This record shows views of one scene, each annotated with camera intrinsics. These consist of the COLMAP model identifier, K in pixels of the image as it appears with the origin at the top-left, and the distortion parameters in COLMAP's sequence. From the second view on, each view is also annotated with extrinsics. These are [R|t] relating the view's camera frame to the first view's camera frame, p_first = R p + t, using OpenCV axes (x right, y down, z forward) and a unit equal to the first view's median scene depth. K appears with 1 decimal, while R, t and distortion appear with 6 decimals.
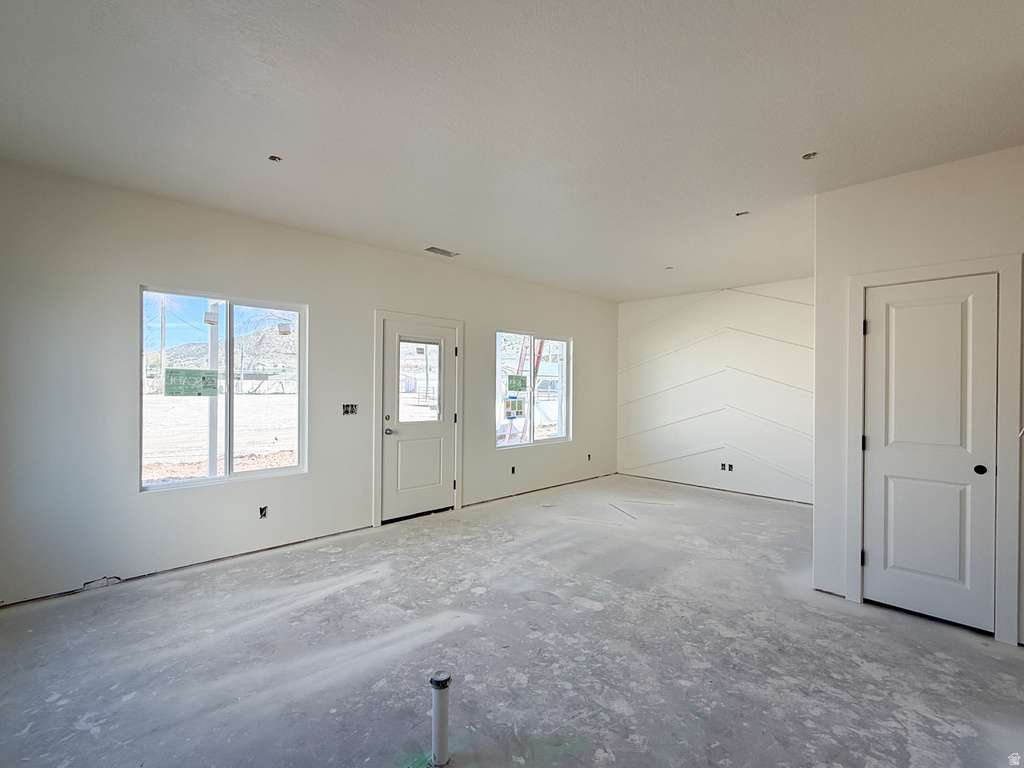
lens RADIAL K [[477.1, 0, 512.0], [0, 477.1, 384.0], [0, 0, 1]] dist [0.000565, -0.000063]
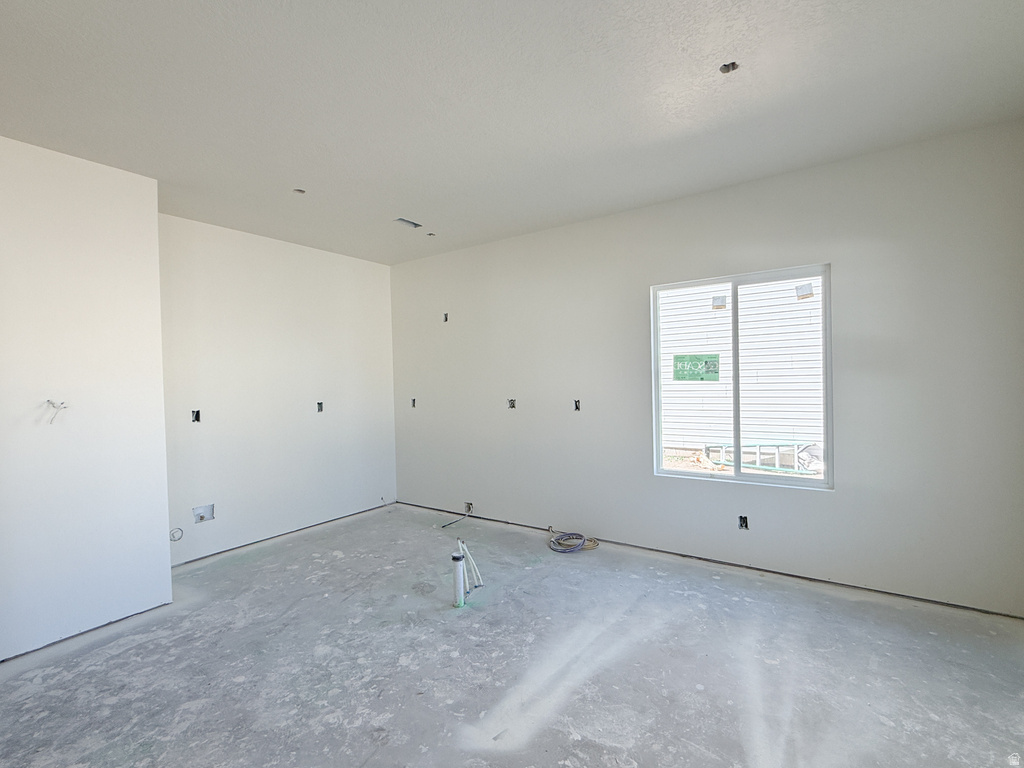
lens RADIAL K [[477.1, 0, 512.0], [0, 477.1, 384.0], [0, 0, 1]] dist [0.000565, -0.000063]
pose [[-0.982597, 0.017989, -0.184875, -0.025454], [0.017253, 0.999836, 0.005589, 0.004142], [0.184945, 0.002302, -0.982746, 1.834502]]
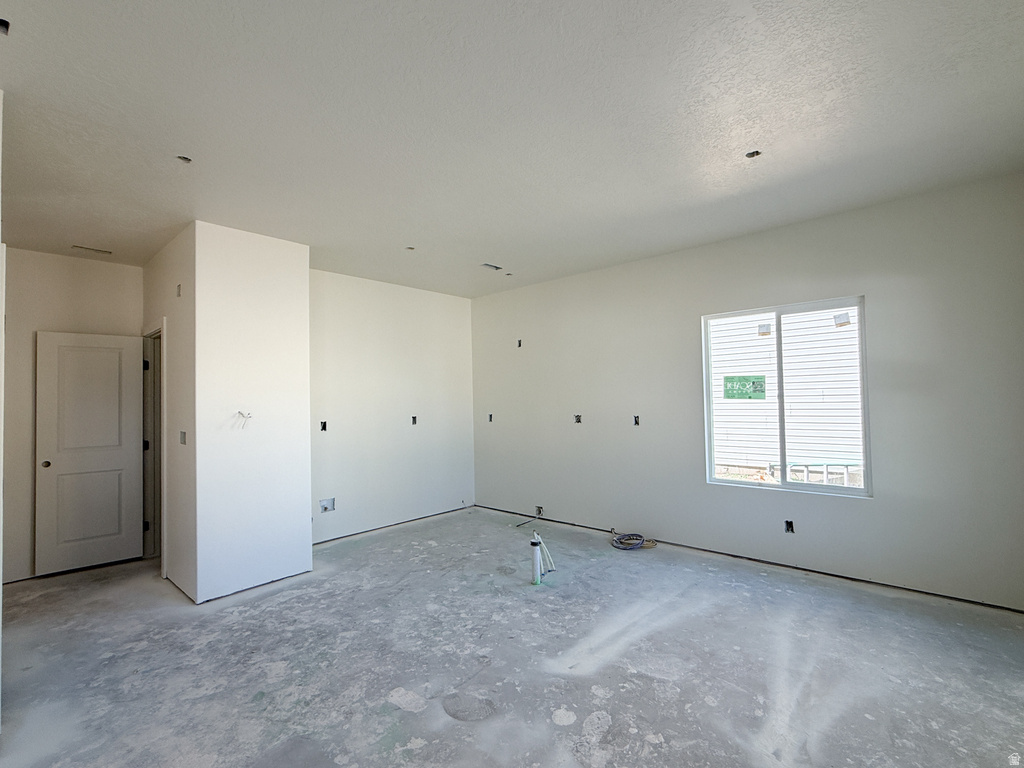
lens RADIAL K [[477.1, 0, 512.0], [0, 477.1, 384.0], [0, 0, 1]] dist [0.000565, -0.000063]
pose [[-0.998245, 0.011487, -0.058089, 0.042147], [0.013532, 0.999298, -0.034935, 0.006511], [0.057647, -0.035660, -0.997700, 2.091661]]
